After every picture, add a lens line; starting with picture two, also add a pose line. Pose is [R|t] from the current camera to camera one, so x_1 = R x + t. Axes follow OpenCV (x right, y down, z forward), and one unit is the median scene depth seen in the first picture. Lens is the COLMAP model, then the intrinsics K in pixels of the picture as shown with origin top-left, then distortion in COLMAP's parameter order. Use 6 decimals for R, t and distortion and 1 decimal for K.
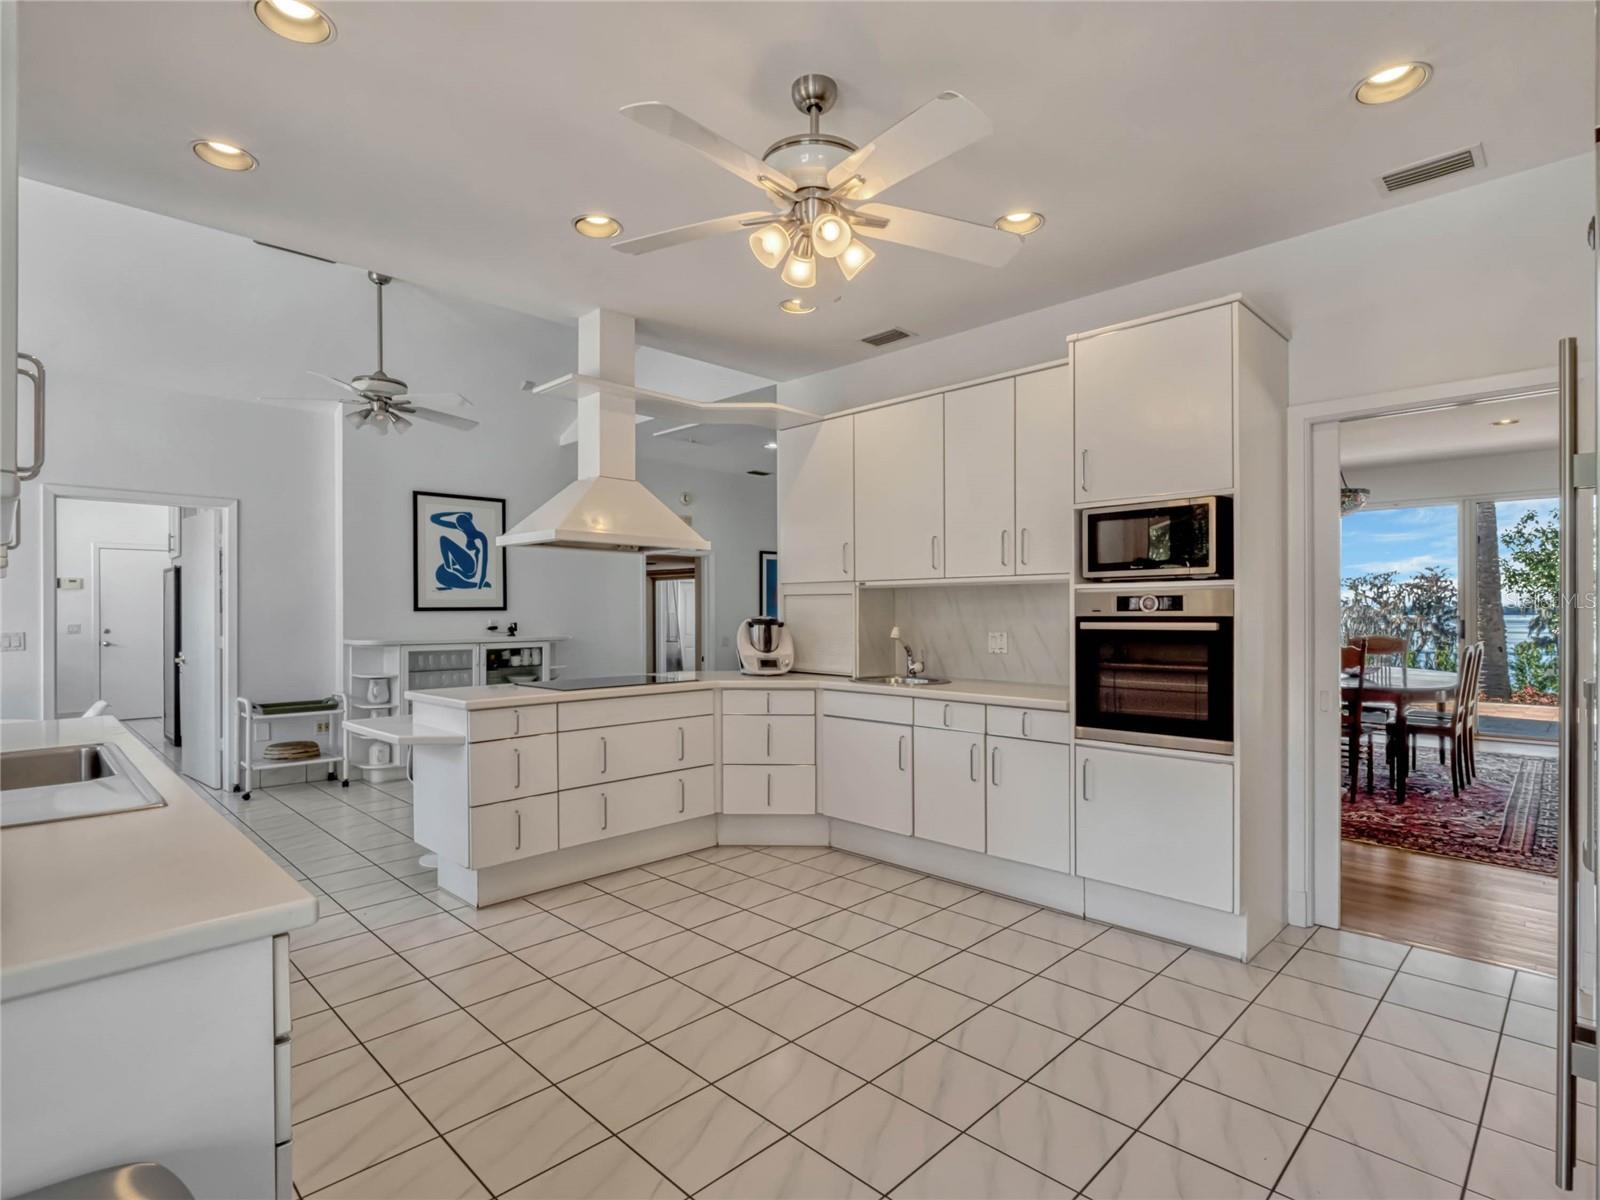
lens RADIAL K [[811.5, 0, 804.5], [0, 811.5, 619.6], [0, 0, 1]] dist [0.007517, -0.013282]
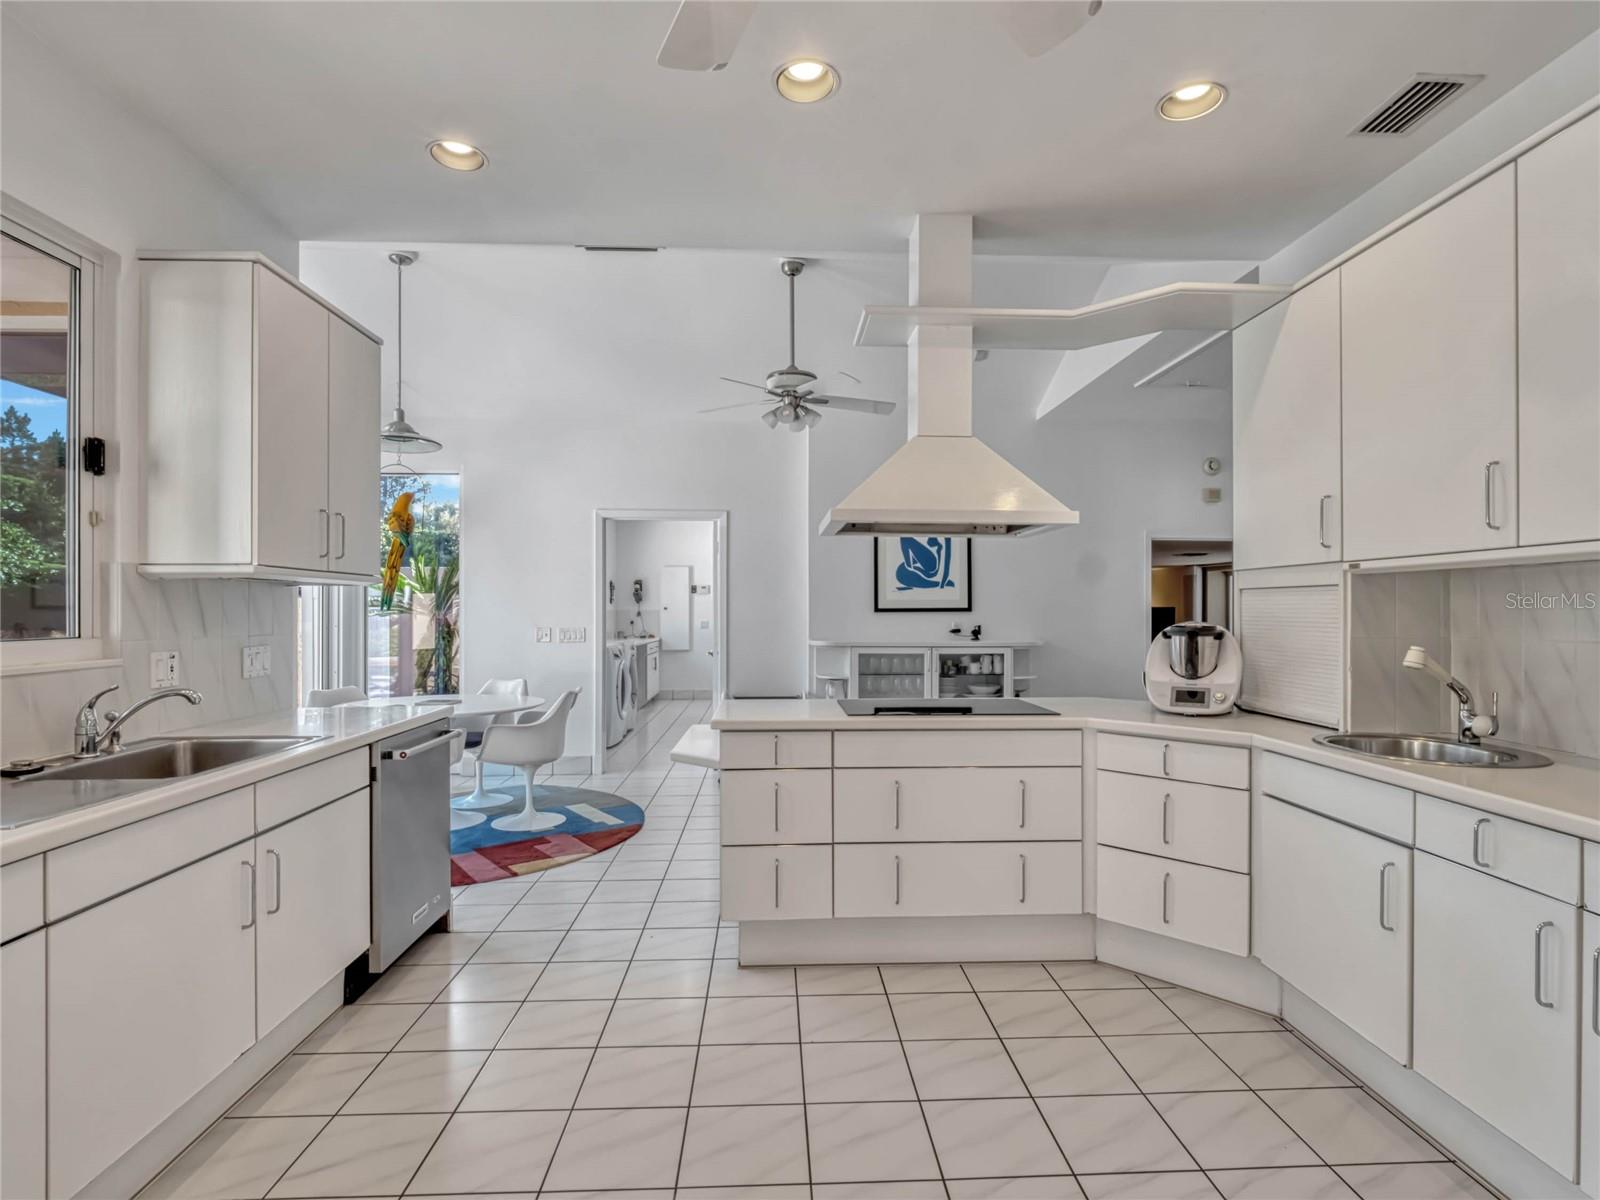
lens RADIAL K [[811.5, 0, 804.5], [0, 811.5, 619.6], [0, 0, 1]] dist [0.007517, -0.013282]
pose [[0.738715, 0.009809, -0.673947, 0.167638], [-0.010607, 0.999939, 0.002928, -0.005062], [0.673935, 0.004986, 0.738774, 0.336776]]
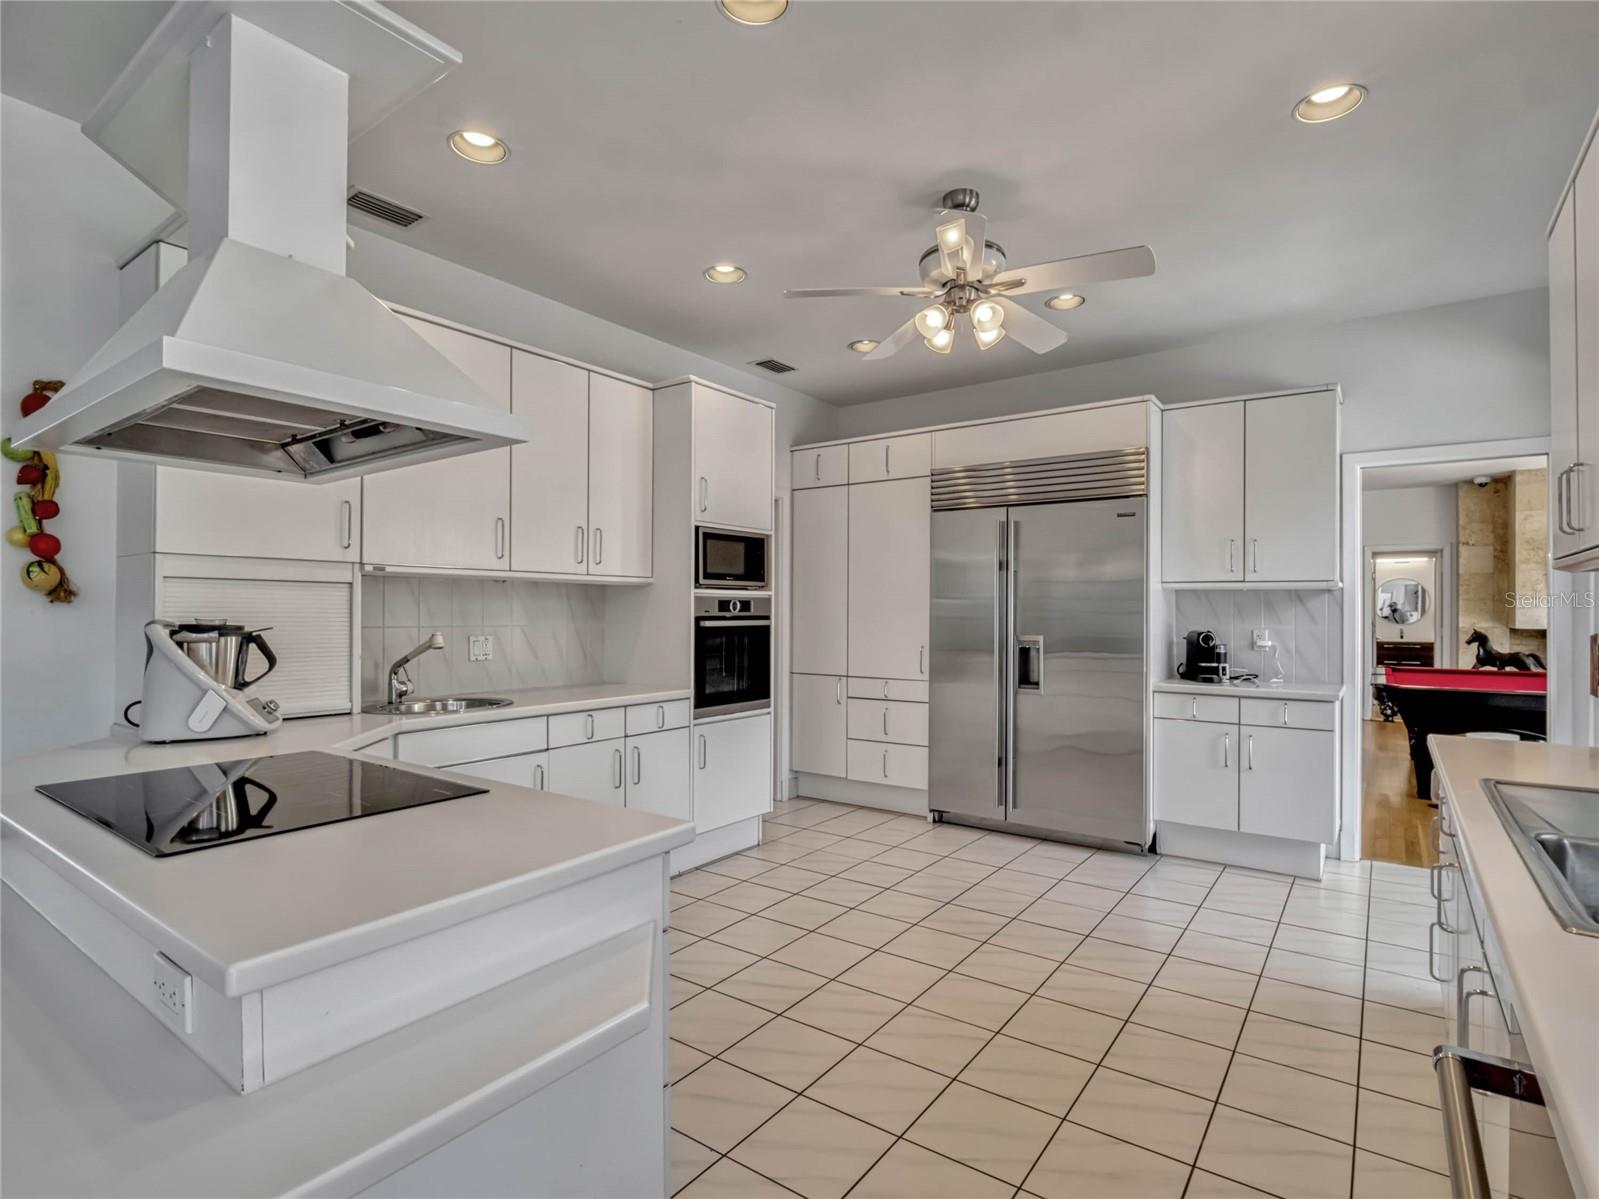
lens RADIAL K [[811.0, 0, 804.0], [0, 811.0, 619.1], [0, 0, 1]] dist [0.007517, -0.013282]
pose [[-0.157243, -0.006086, 0.987541, -0.631288], [0.007643, 0.999944, 0.007380, -0.005326], [-0.987530, 0.008709, -0.157188, 0.760464]]
